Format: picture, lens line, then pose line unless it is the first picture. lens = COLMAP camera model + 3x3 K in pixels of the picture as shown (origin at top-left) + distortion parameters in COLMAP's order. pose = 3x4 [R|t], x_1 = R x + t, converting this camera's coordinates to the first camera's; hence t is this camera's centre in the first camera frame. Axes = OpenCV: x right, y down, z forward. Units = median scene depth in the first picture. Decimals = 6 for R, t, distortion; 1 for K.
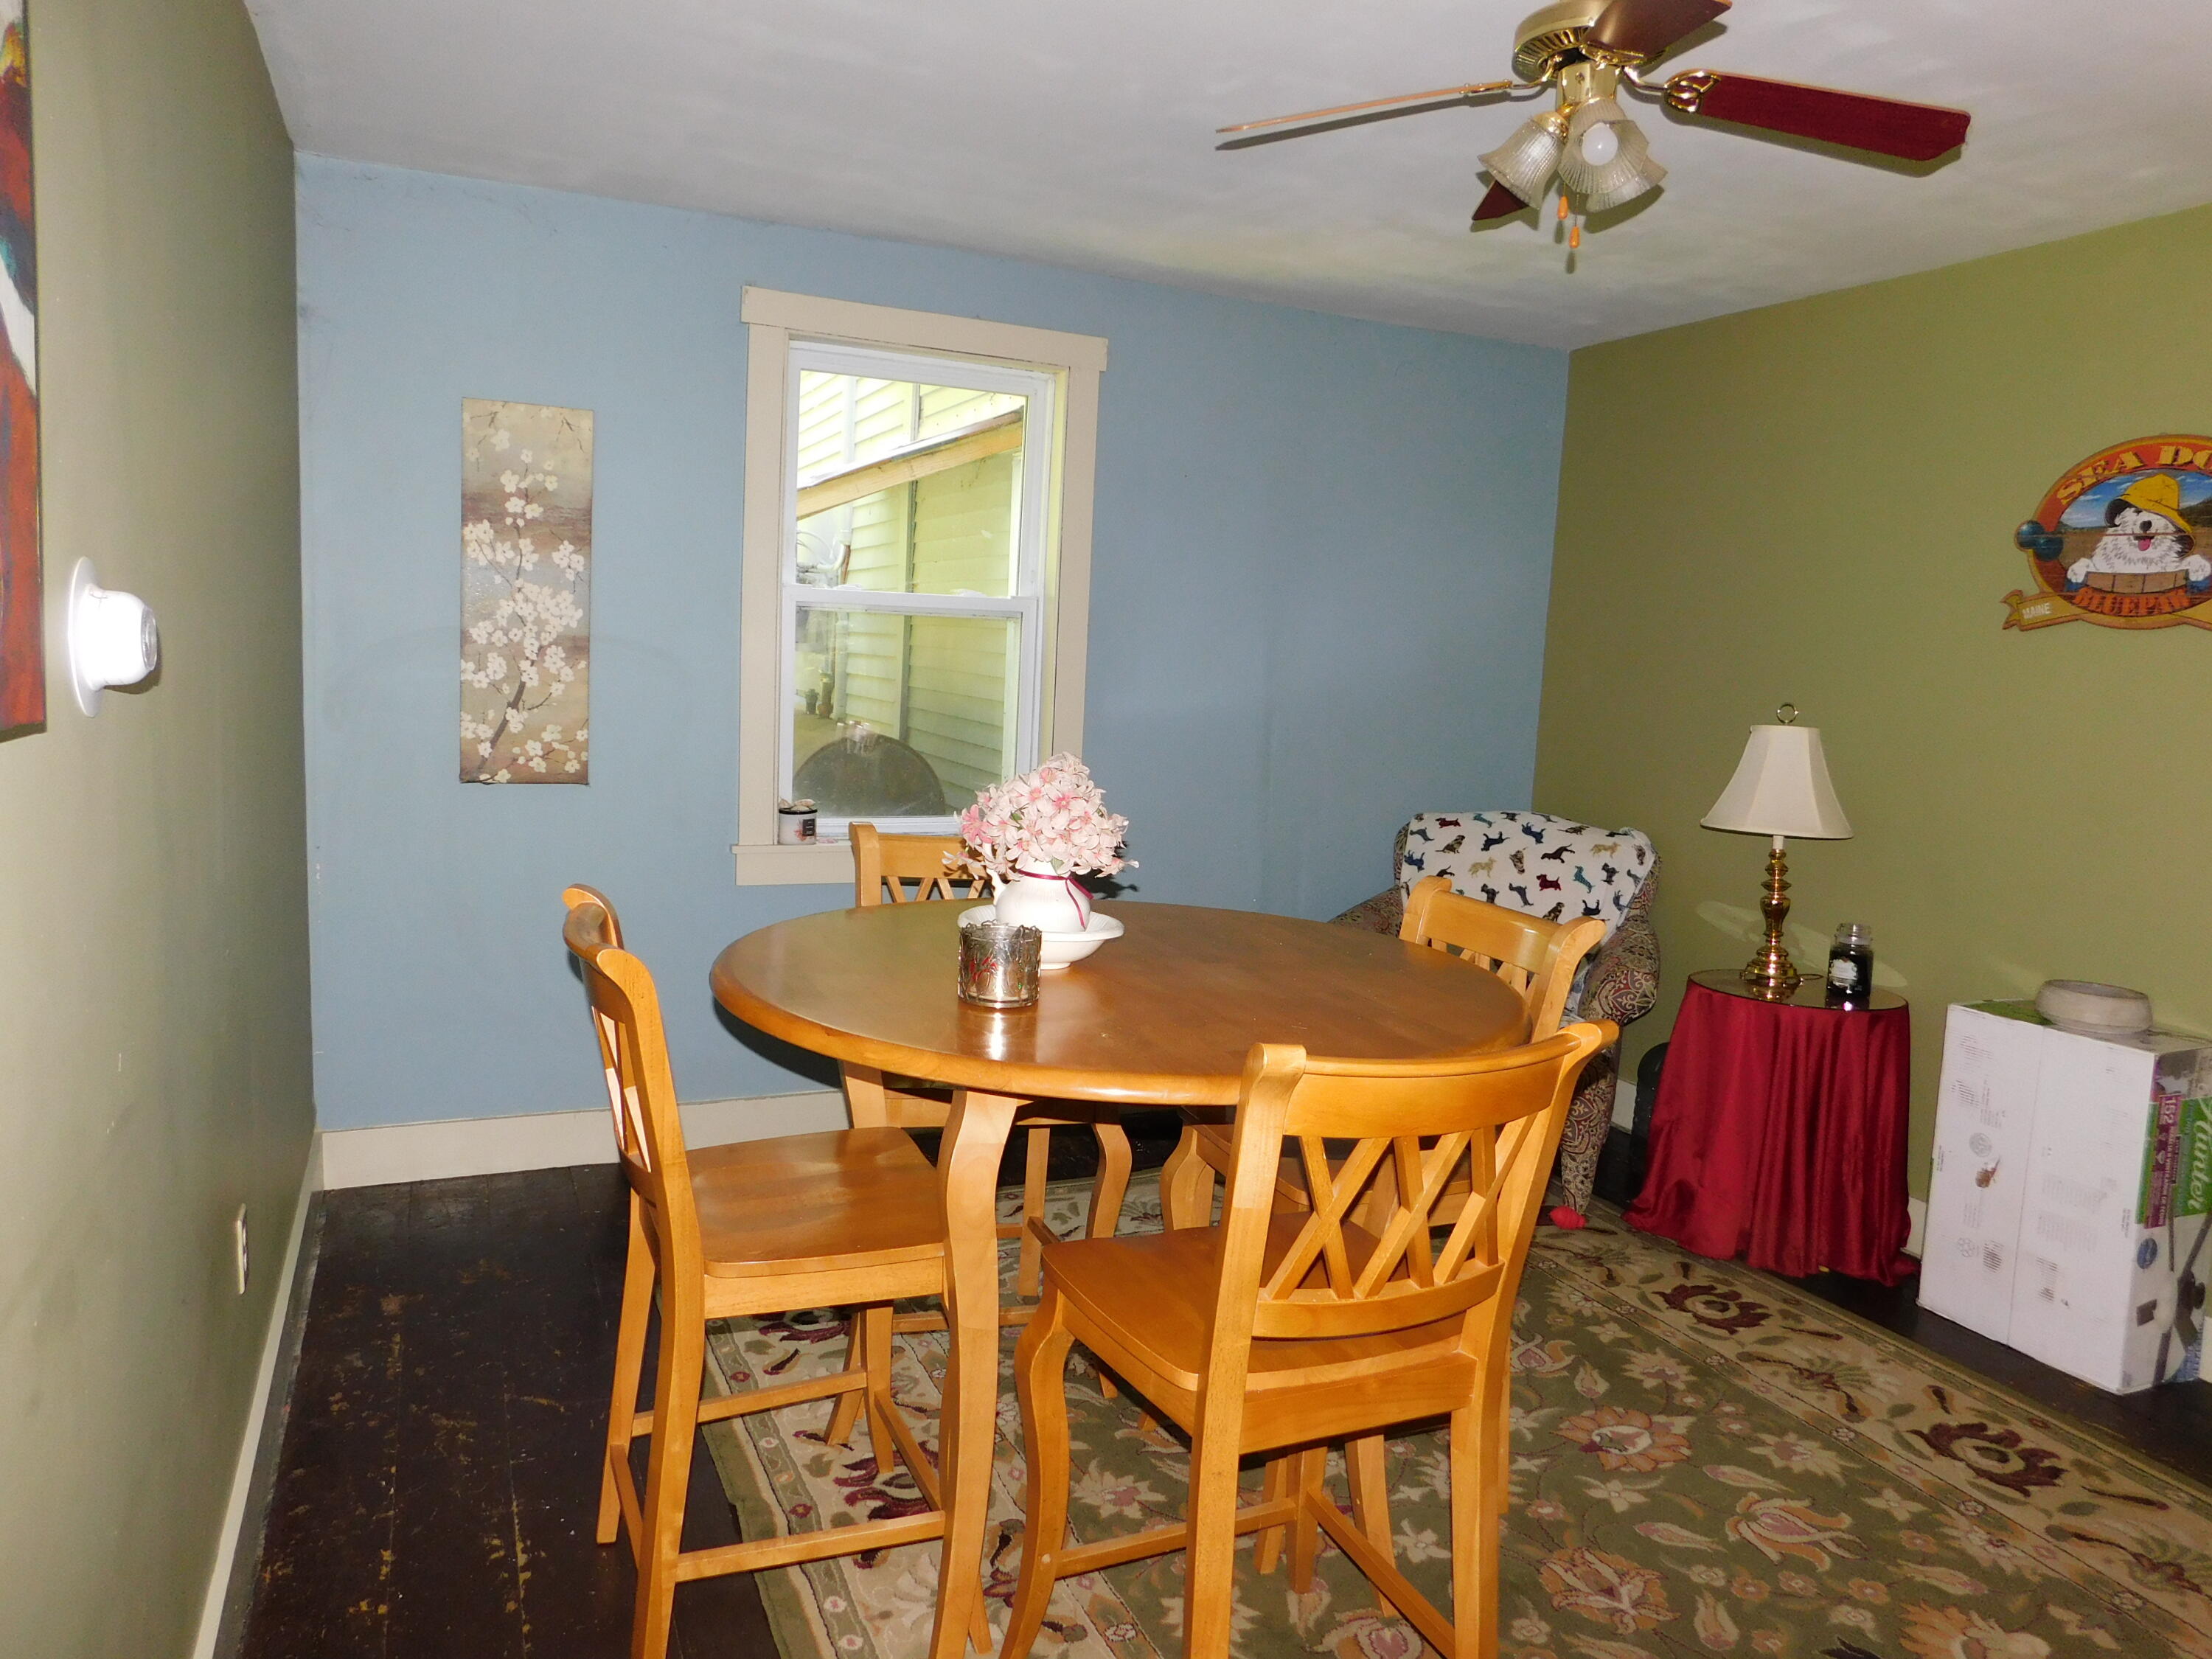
lens RADIAL K [[1511.5, 0, 1106.0], [0, 1511.5, 829.5], [0, 0, 1]] dist [-0.096640, 0.117480]
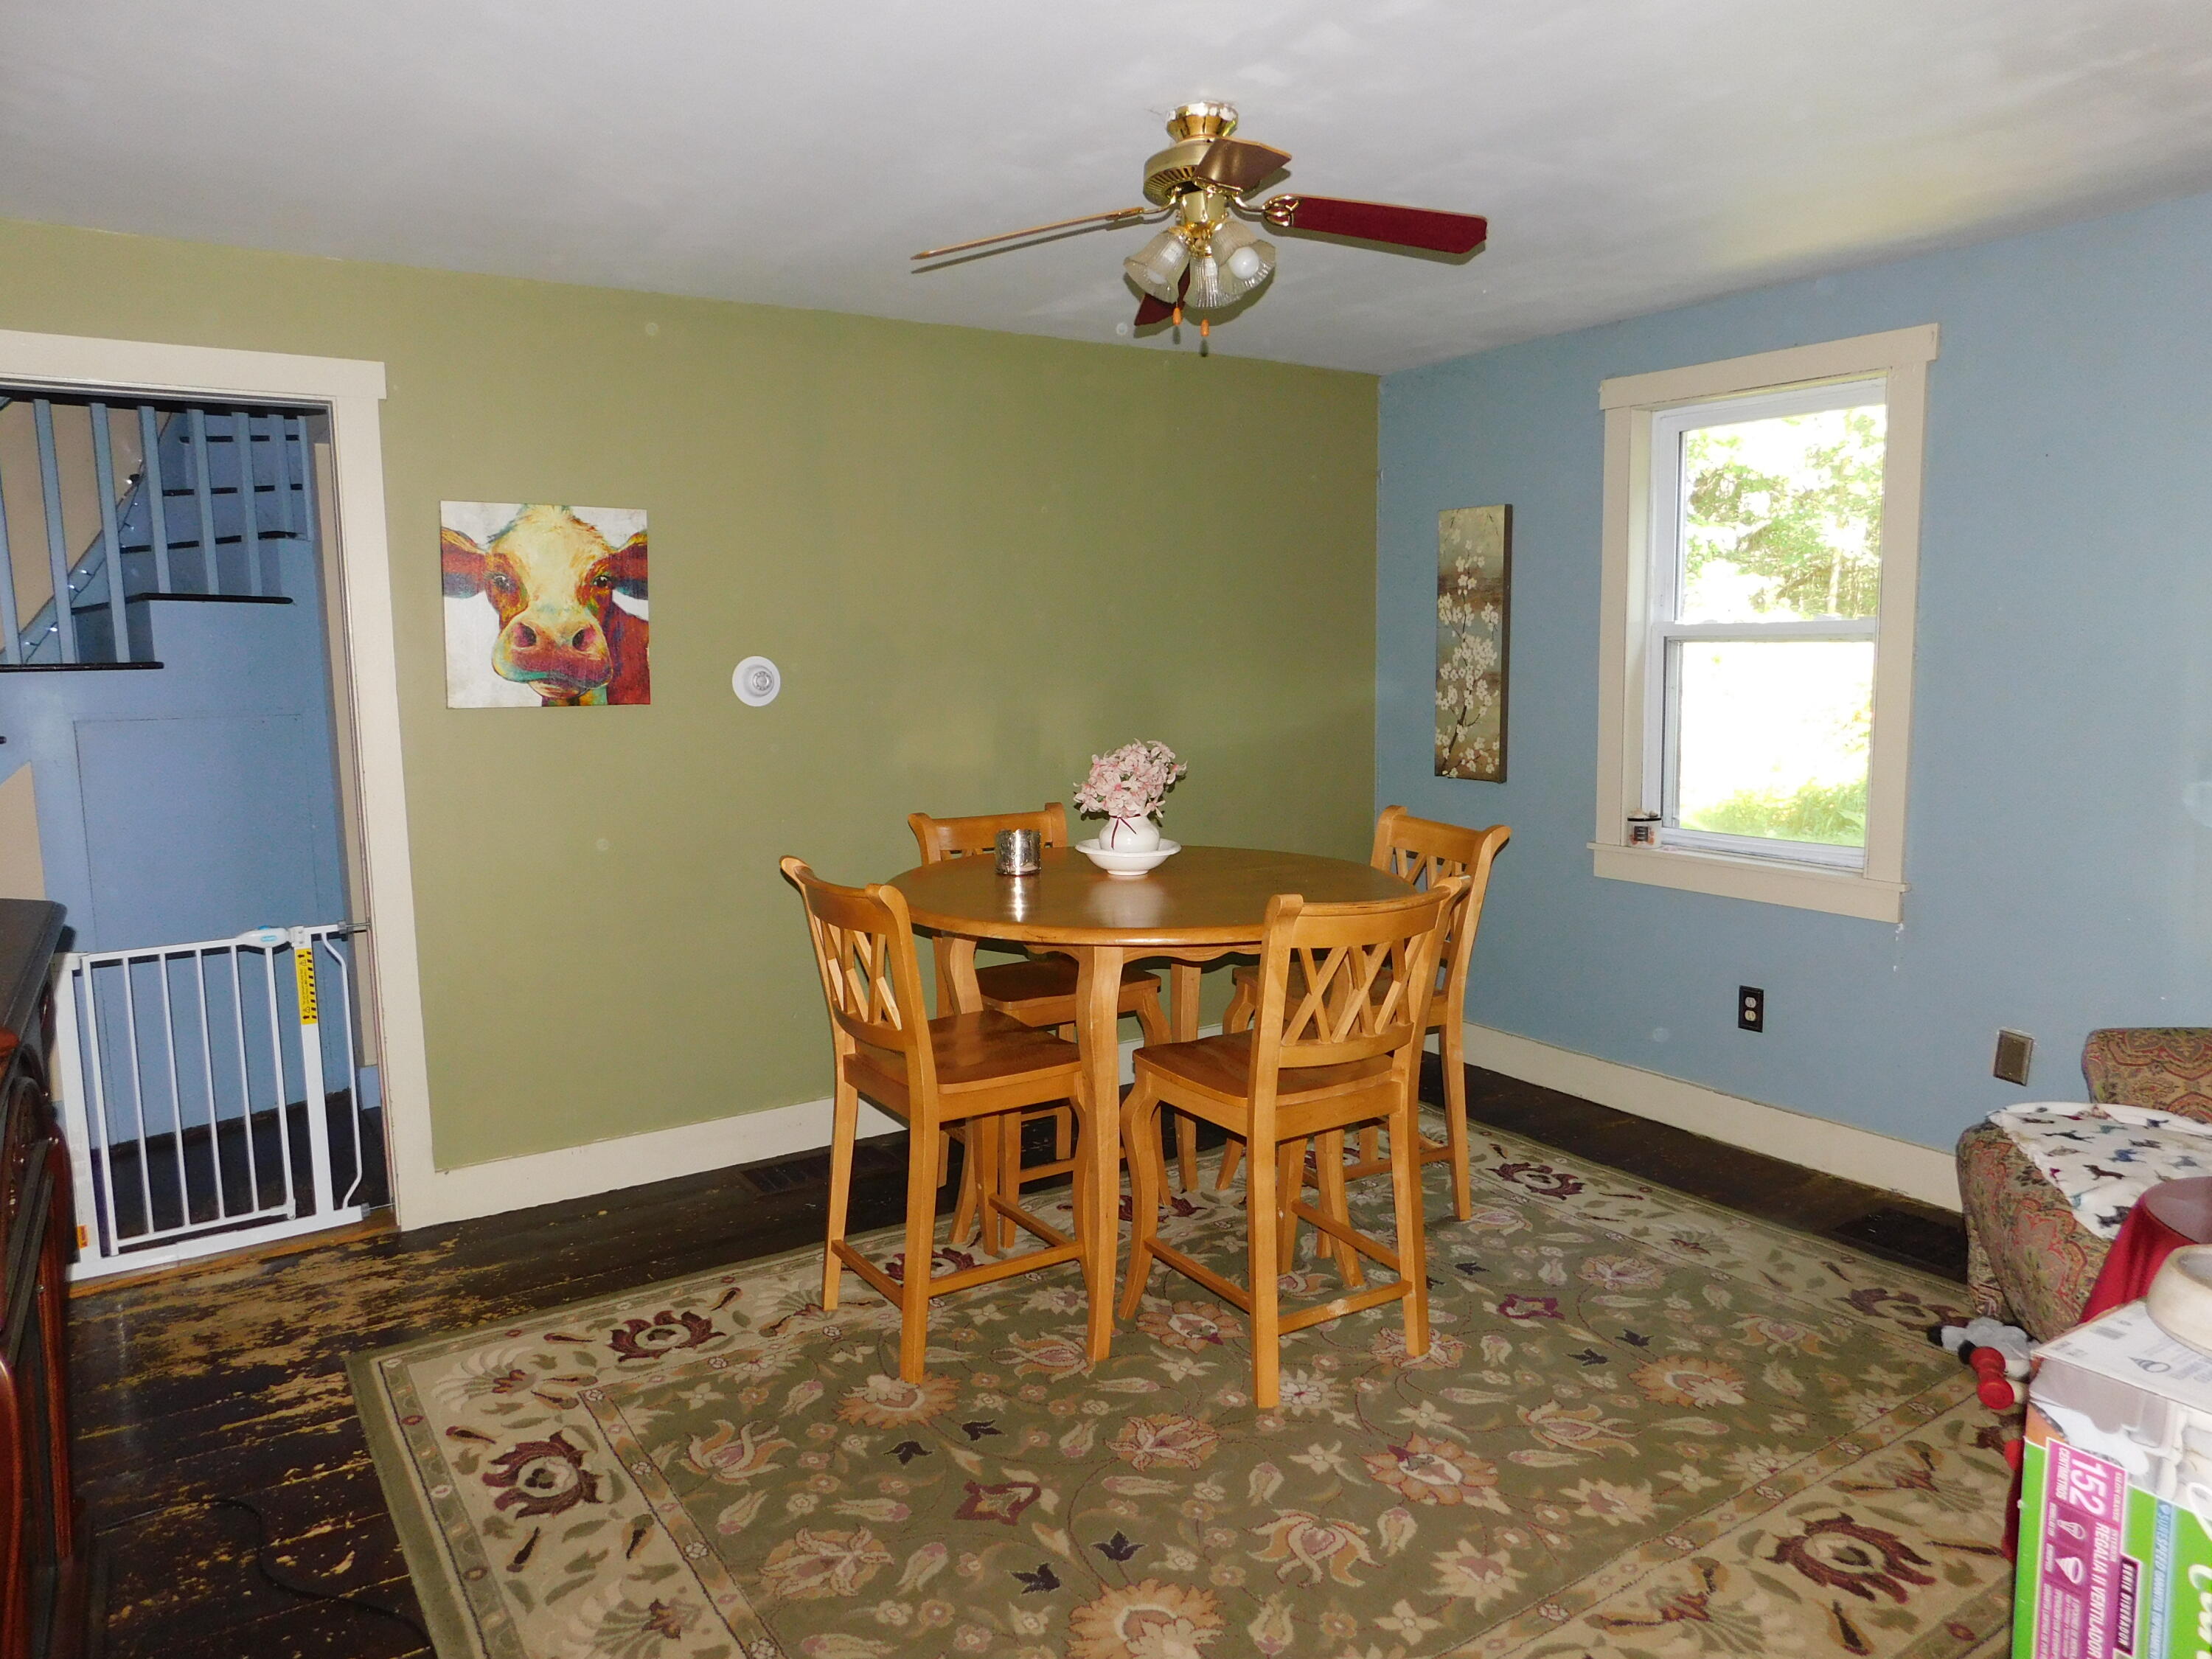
lens RADIAL K [[1478.5, 0, 1106.0], [0, 1478.5, 829.5], [0, 0, 1]] dist [-0.010797, -0.002479]
pose [[0.160768, 0.070184, -0.984494, 0.941727], [-0.120103, 0.991447, 0.051067, -0.014677], [0.979658, 0.110031, 0.167822, 0.458571]]
